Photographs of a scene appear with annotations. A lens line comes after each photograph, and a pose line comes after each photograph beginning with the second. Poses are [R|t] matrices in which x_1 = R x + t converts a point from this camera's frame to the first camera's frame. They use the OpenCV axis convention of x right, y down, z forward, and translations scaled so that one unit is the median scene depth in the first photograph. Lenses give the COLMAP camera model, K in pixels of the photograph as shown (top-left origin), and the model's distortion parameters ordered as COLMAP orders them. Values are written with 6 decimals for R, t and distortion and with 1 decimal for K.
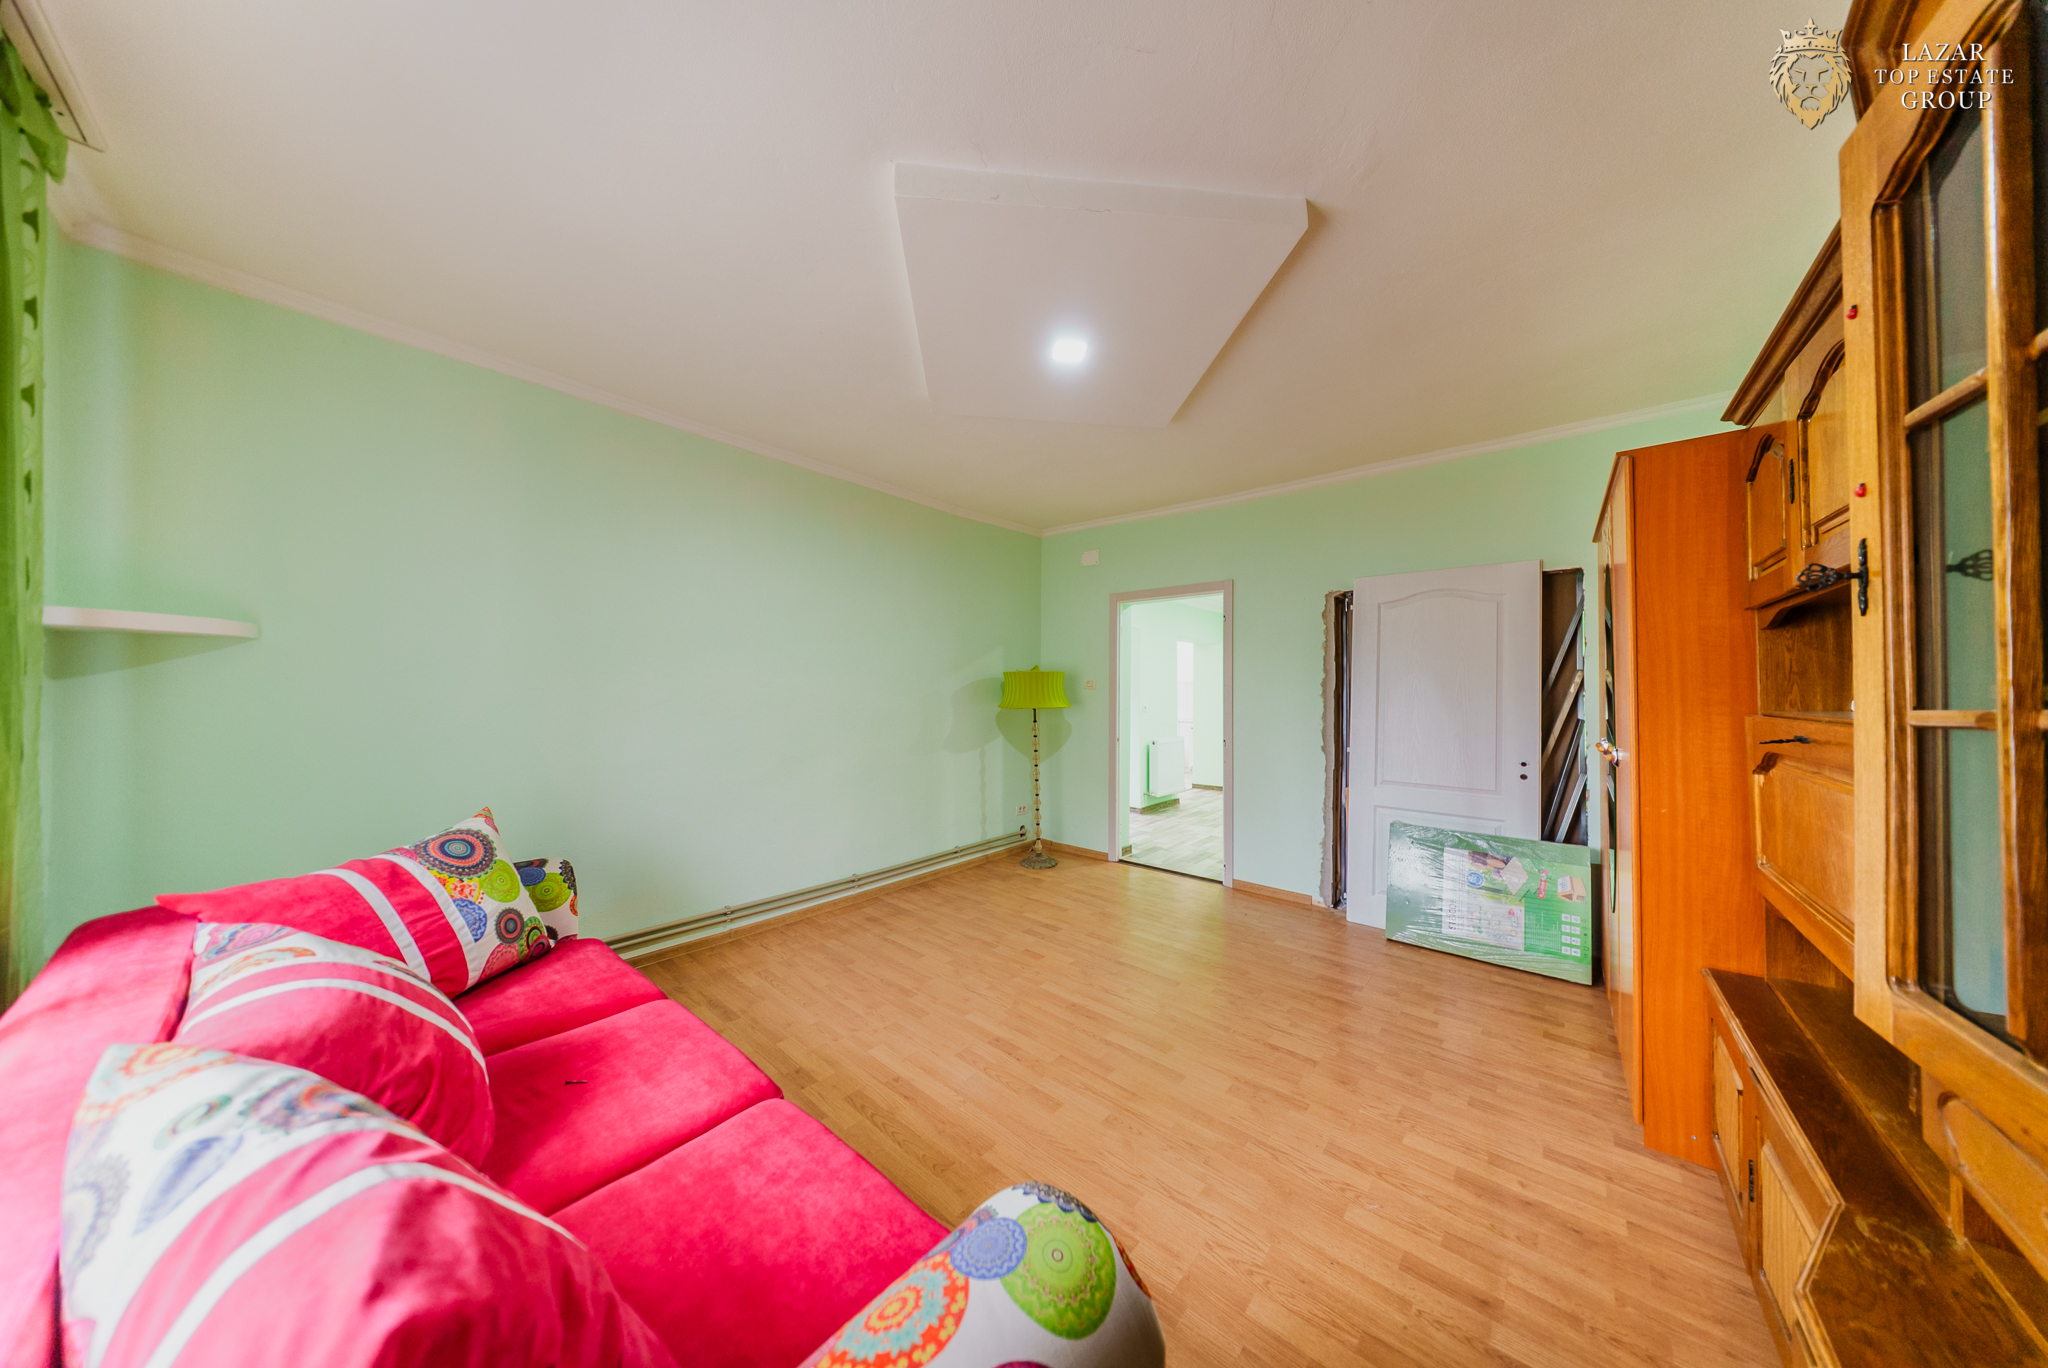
lens RADIAL K [[606.7, 0, 1032.9], [0, 606.7, 685.2], [0, 0, 1]] dist [0.010519, -0.004917]
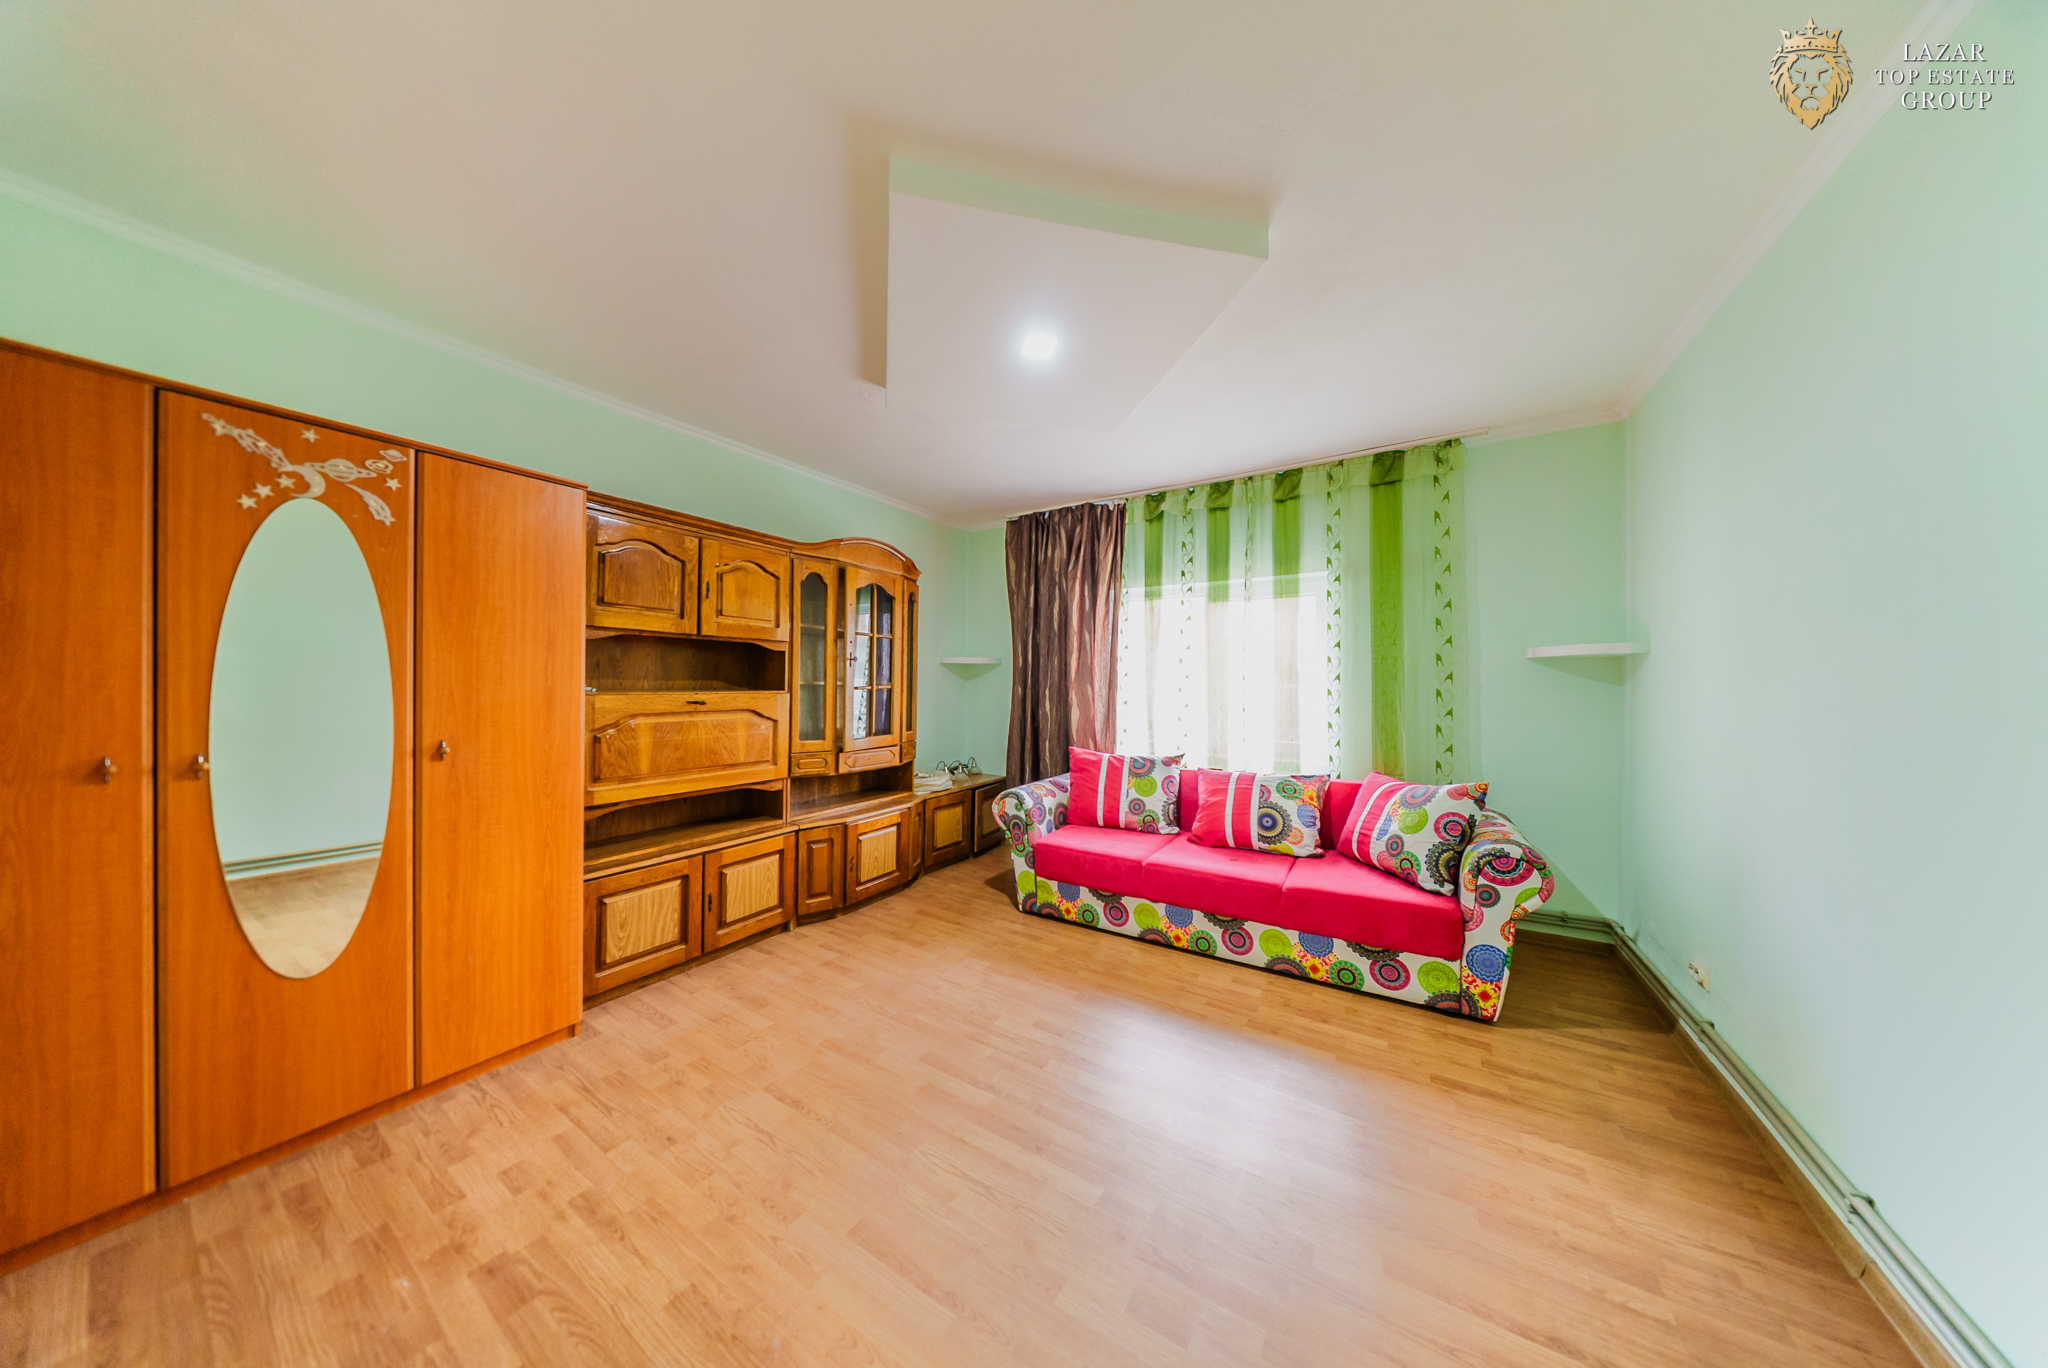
lens RADIAL K [[601.4, 0, 1031.1], [0, 601.4, 684.1], [0, 0, 1]] dist [0.010699, -0.004219]
pose [[-0.988207, -0.012628, -0.152604, 0.147182], [-0.010675, 0.999850, -0.013610, 0.014845], [0.152754, -0.011821, -0.988194, 1.326370]]
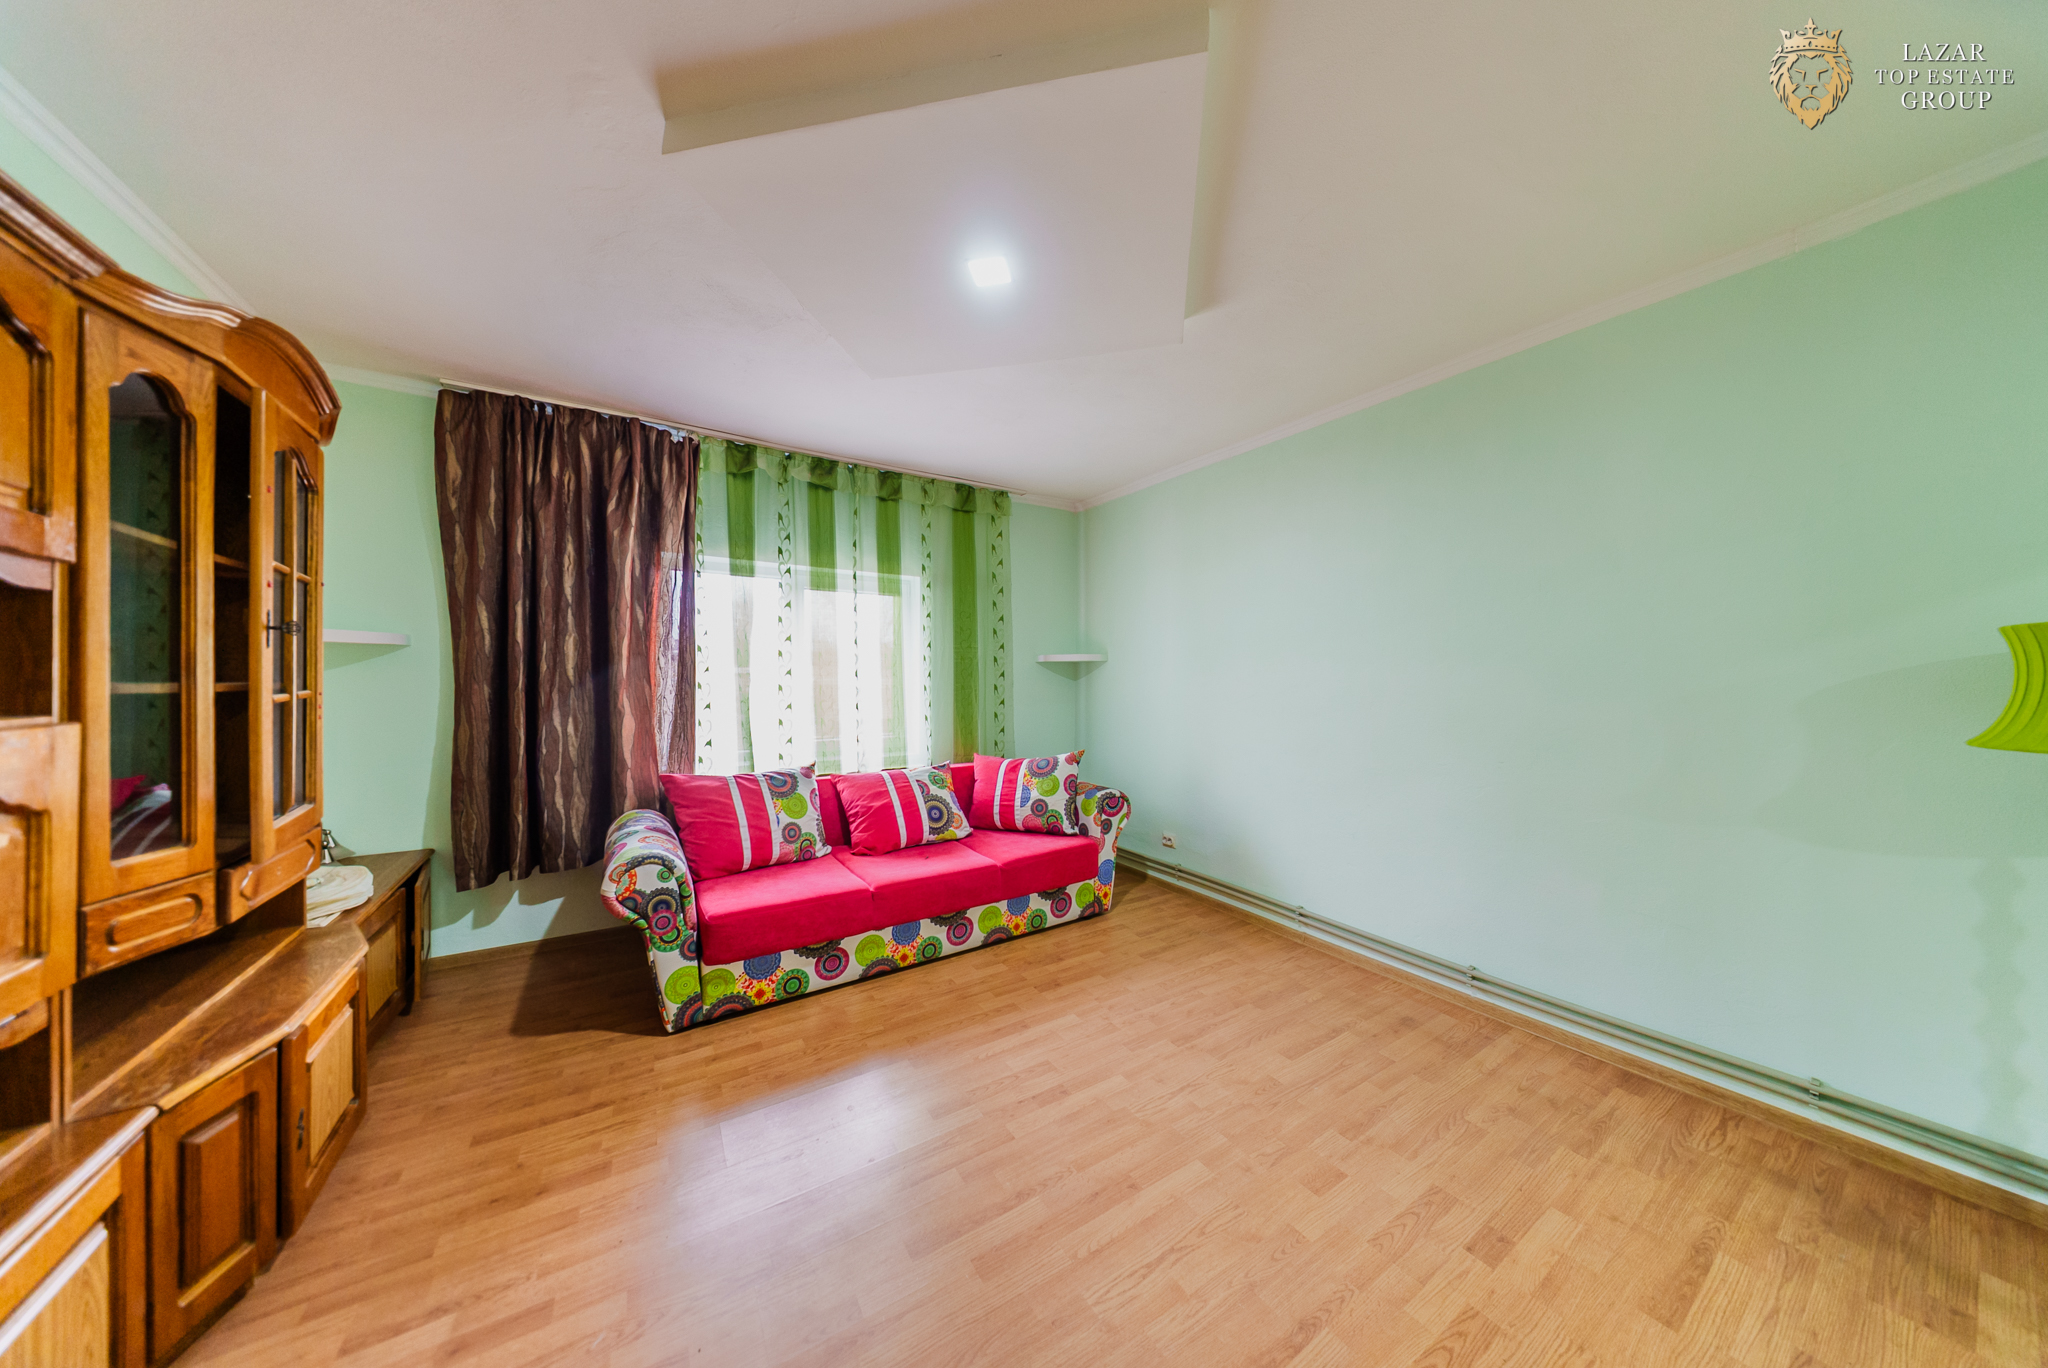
lens RADIAL K [[613.8, 0, 1024.0], [0, 613.8, 684.0], [0, 0, 1]] dist [0.015780, -0.004493]
pose [[-0.288014, 0.001916, -0.957624, 0.568369], [0.008020, 0.999968, -0.000411, 0.003144], [0.957593, -0.007798, -0.288020, 0.858809]]
